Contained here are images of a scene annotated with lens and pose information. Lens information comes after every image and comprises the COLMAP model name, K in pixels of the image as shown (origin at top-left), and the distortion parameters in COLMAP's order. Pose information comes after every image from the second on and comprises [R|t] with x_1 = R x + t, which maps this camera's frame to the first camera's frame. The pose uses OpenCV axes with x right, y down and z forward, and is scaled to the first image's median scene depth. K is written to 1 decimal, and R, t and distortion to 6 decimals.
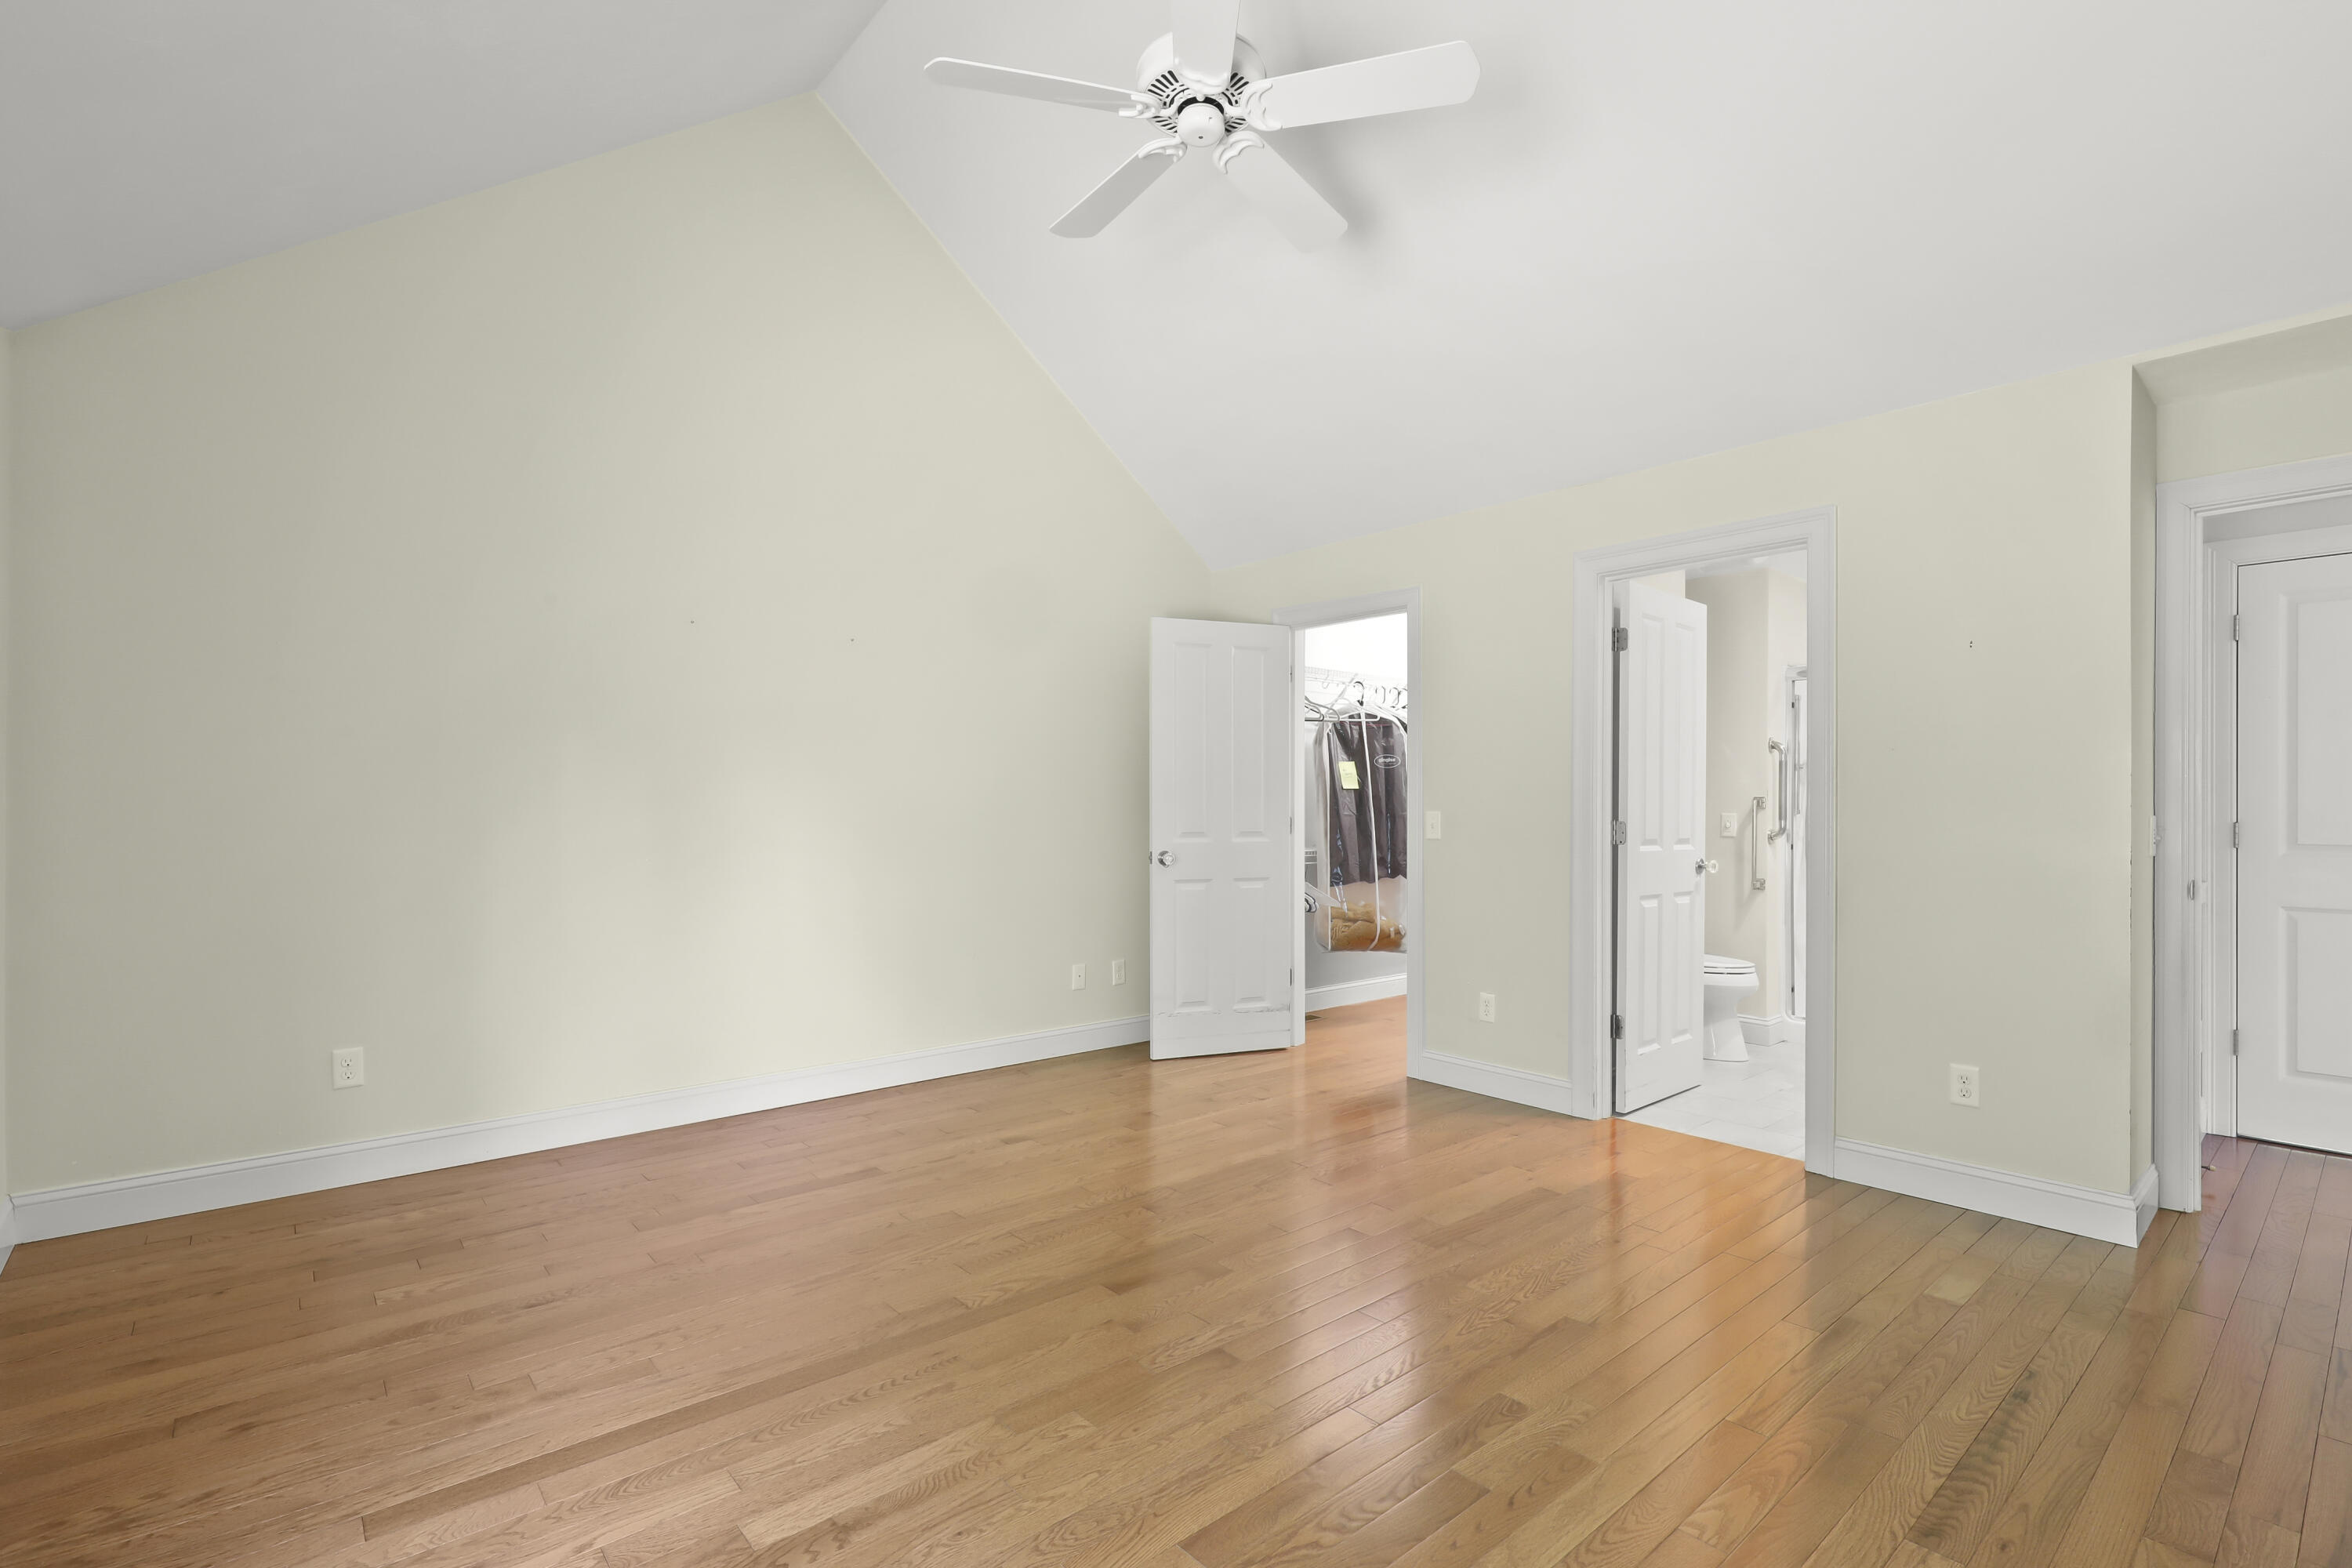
lens RADIAL K [[1064.1, 0, 1184.9], [0, 1064.1, 790.8], [0, 0, 1]] dist [-0.004680, 0.000876]
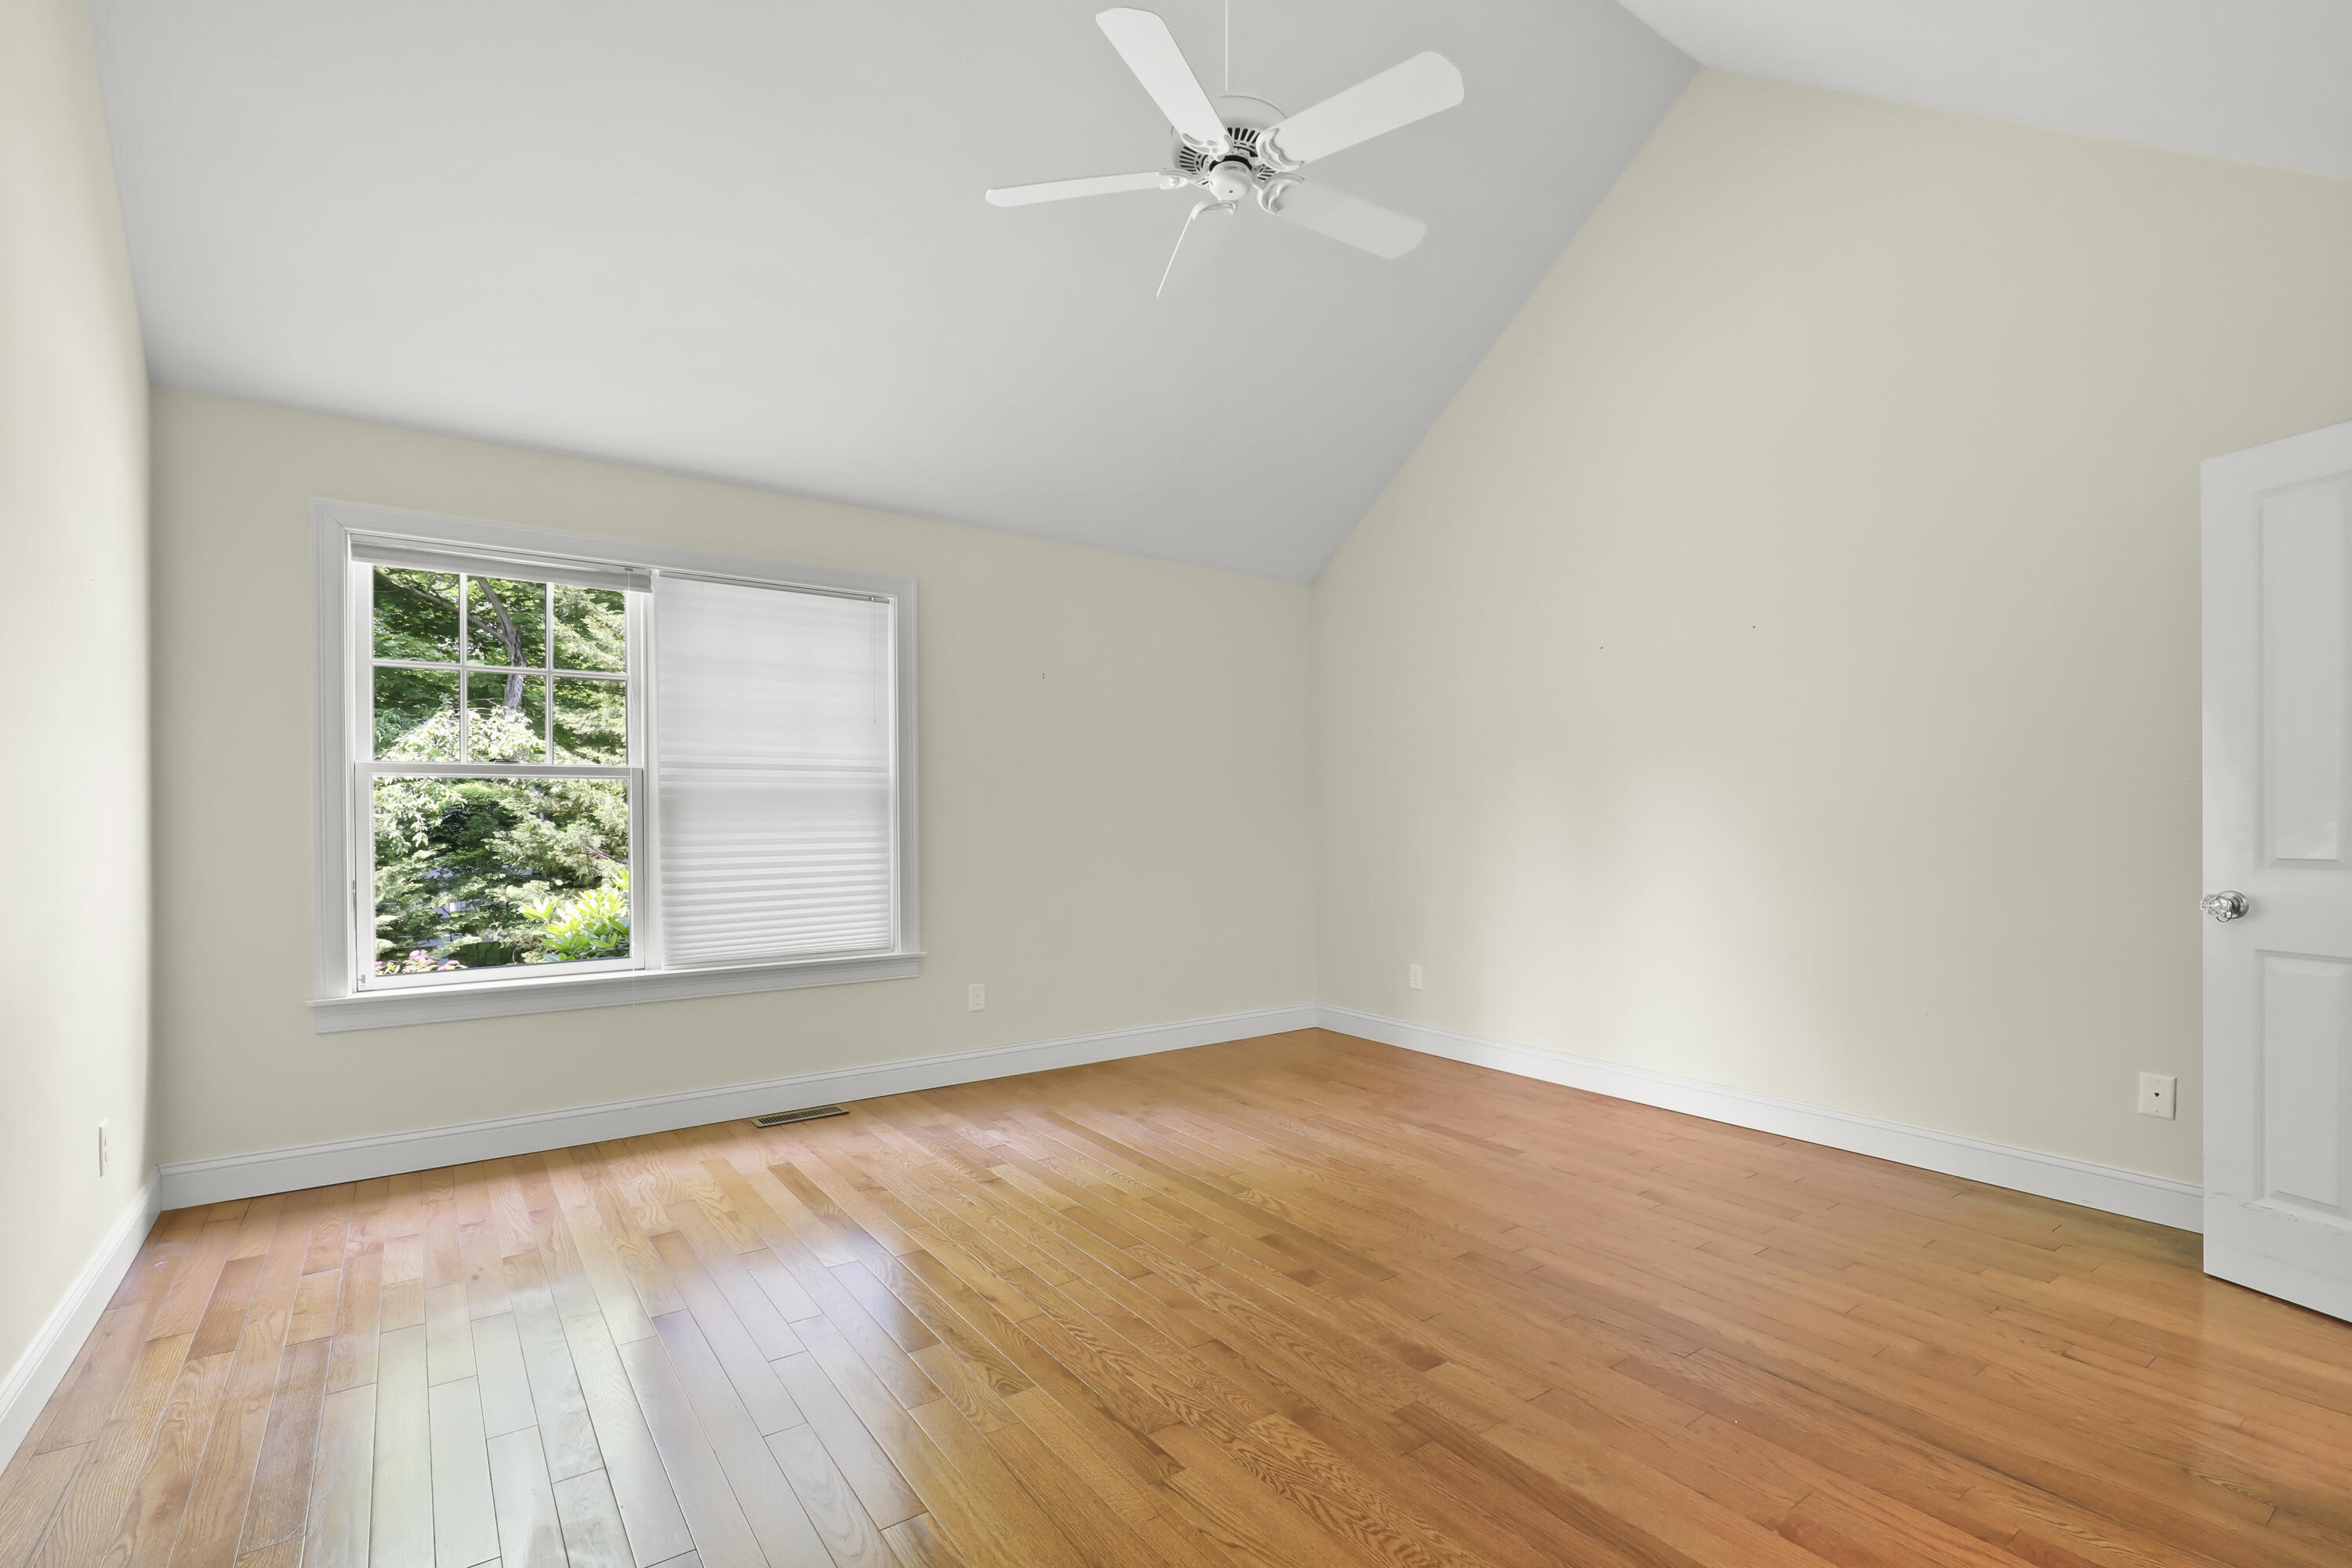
lens RADIAL K [[1064.1, 0, 1183.0], [0, 1064.1, 800.6], [0, 0, 1]] dist [-0.004680, 0.000876]
pose [[-0.081136, -0.015367, -0.996585, 0.906282], [0.016480, 0.999724, -0.016757, 0.018305], [0.996567, -0.017784, -0.080860, 0.853878]]
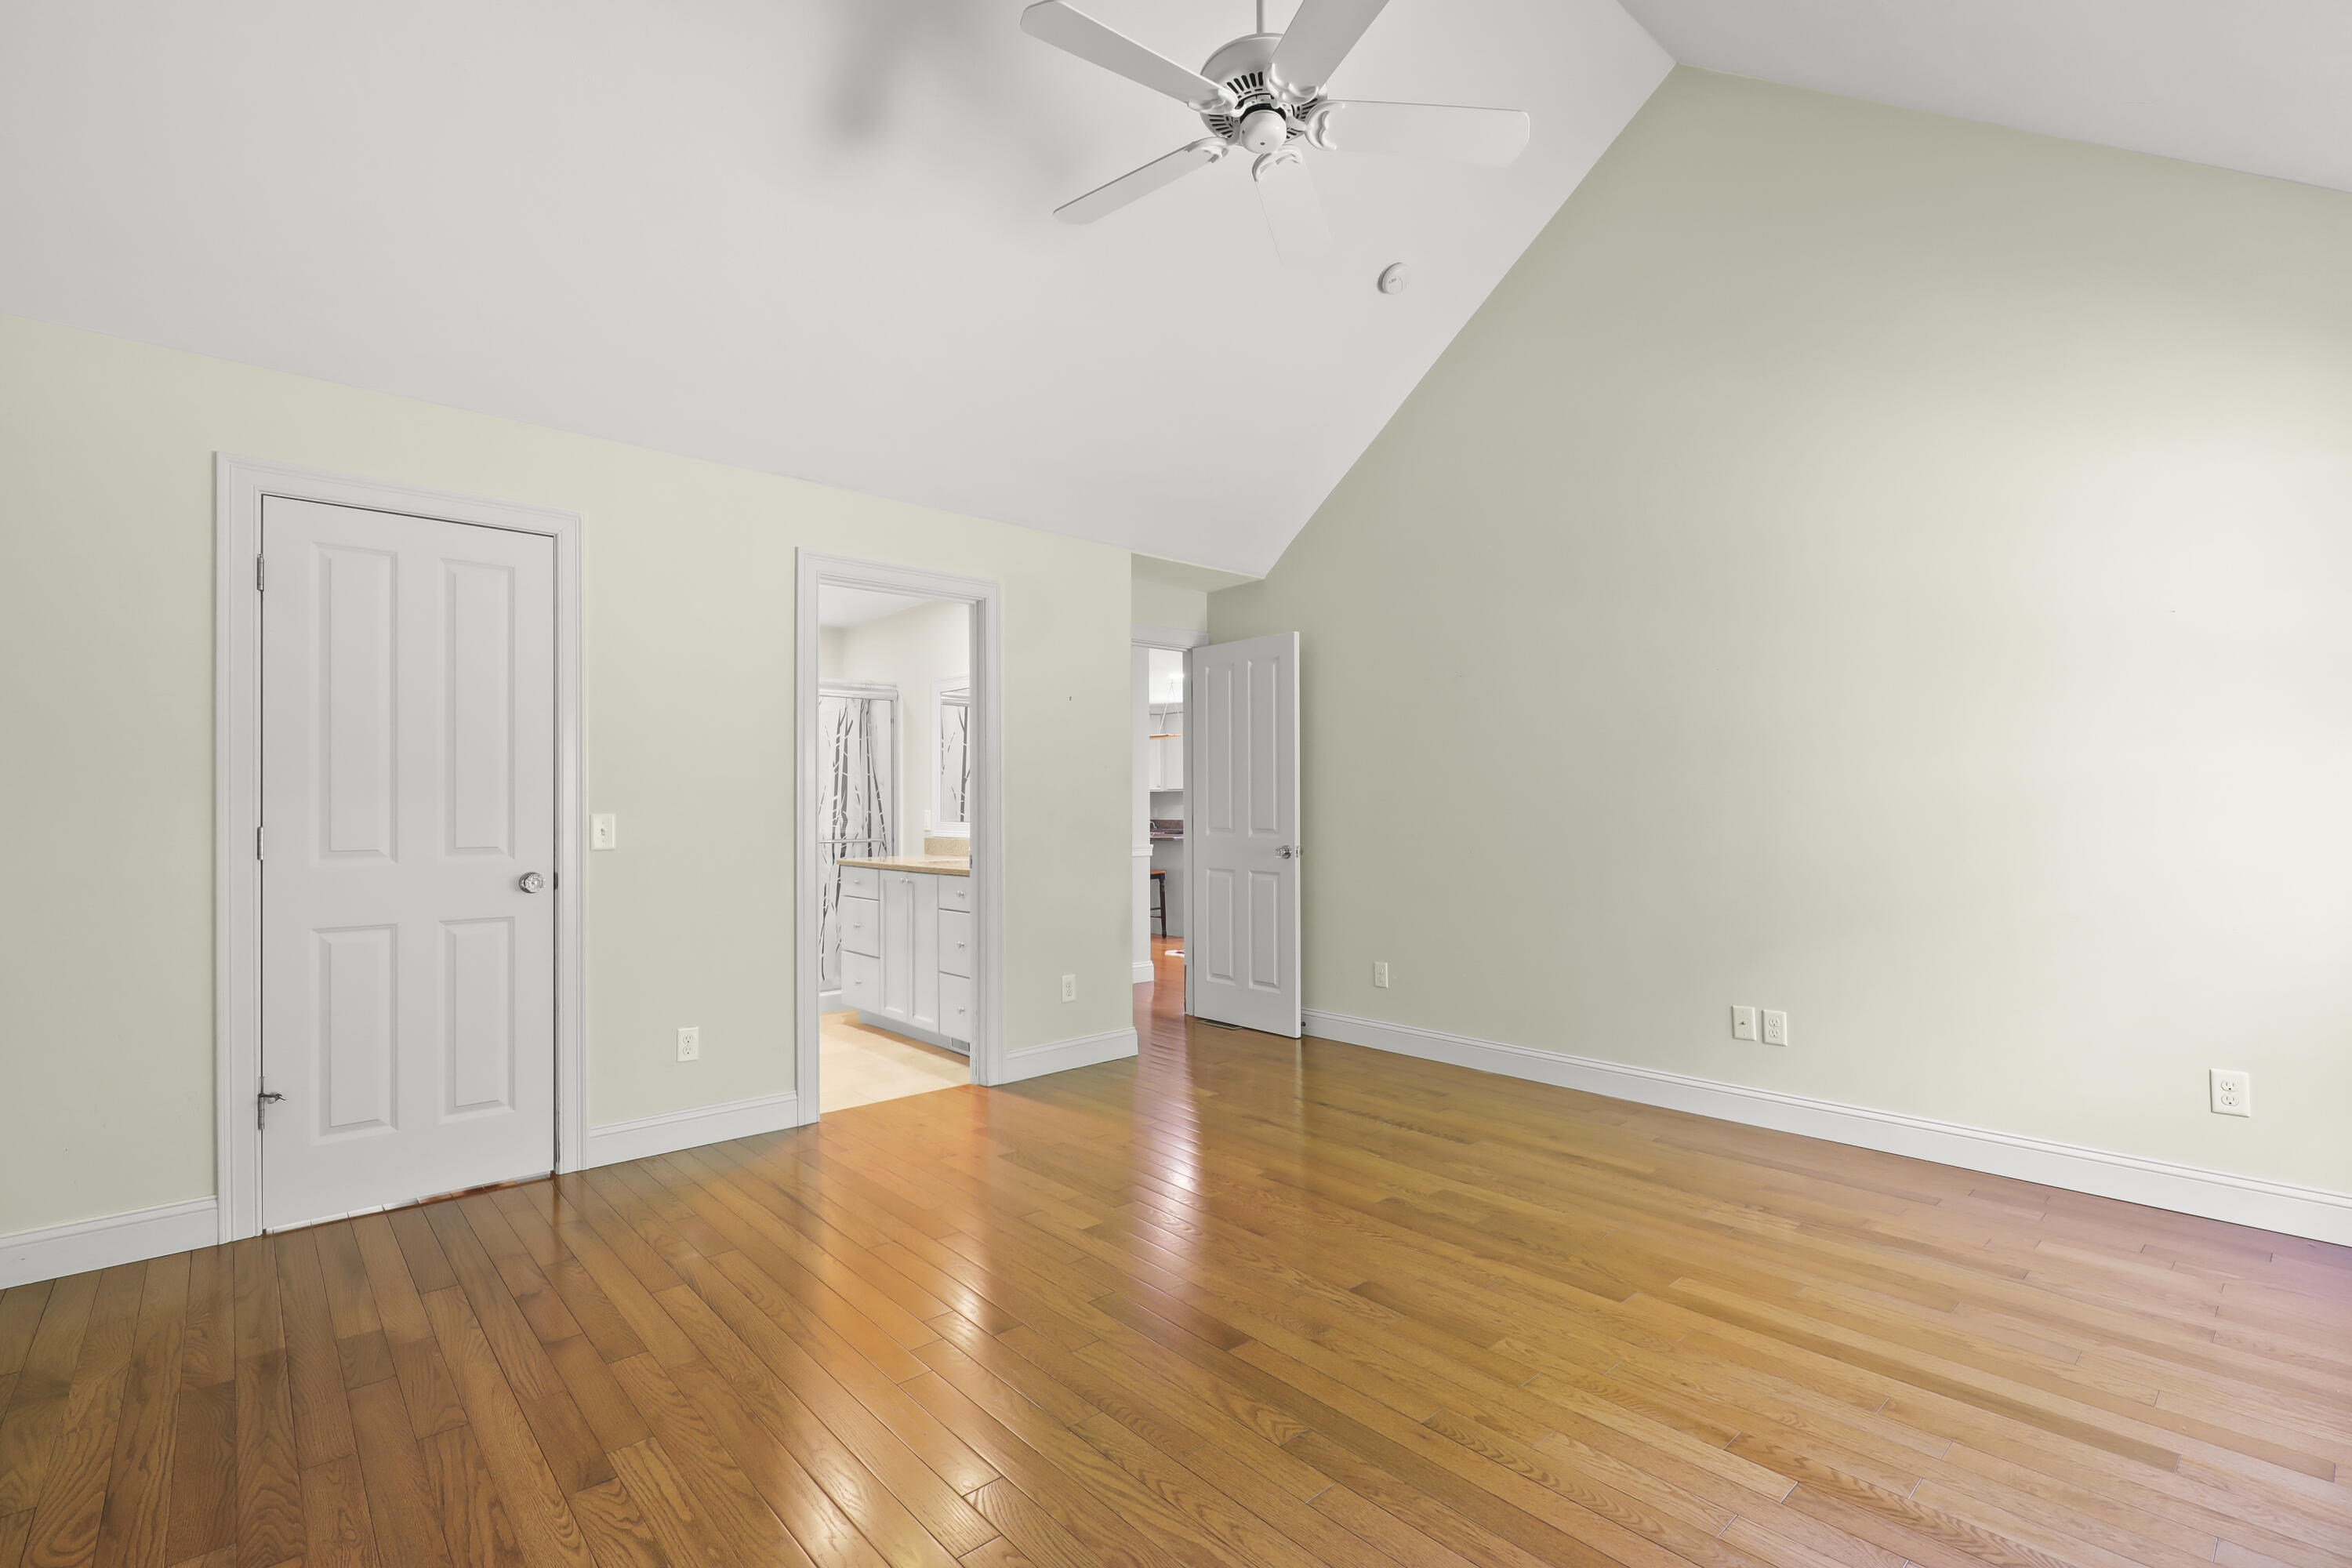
lens RADIAL K [[1064.1, 0, 1160.0], [0, 1064.1, 804.7], [0, 0, 1]] dist [-0.004680, 0.000876]
pose [[-0.001369, -0.001747, 0.999998, -0.812425], [-0.007958, 0.999967, 0.001736, 0.011490], [-0.999967, -0.007955, -0.001383, 0.904239]]
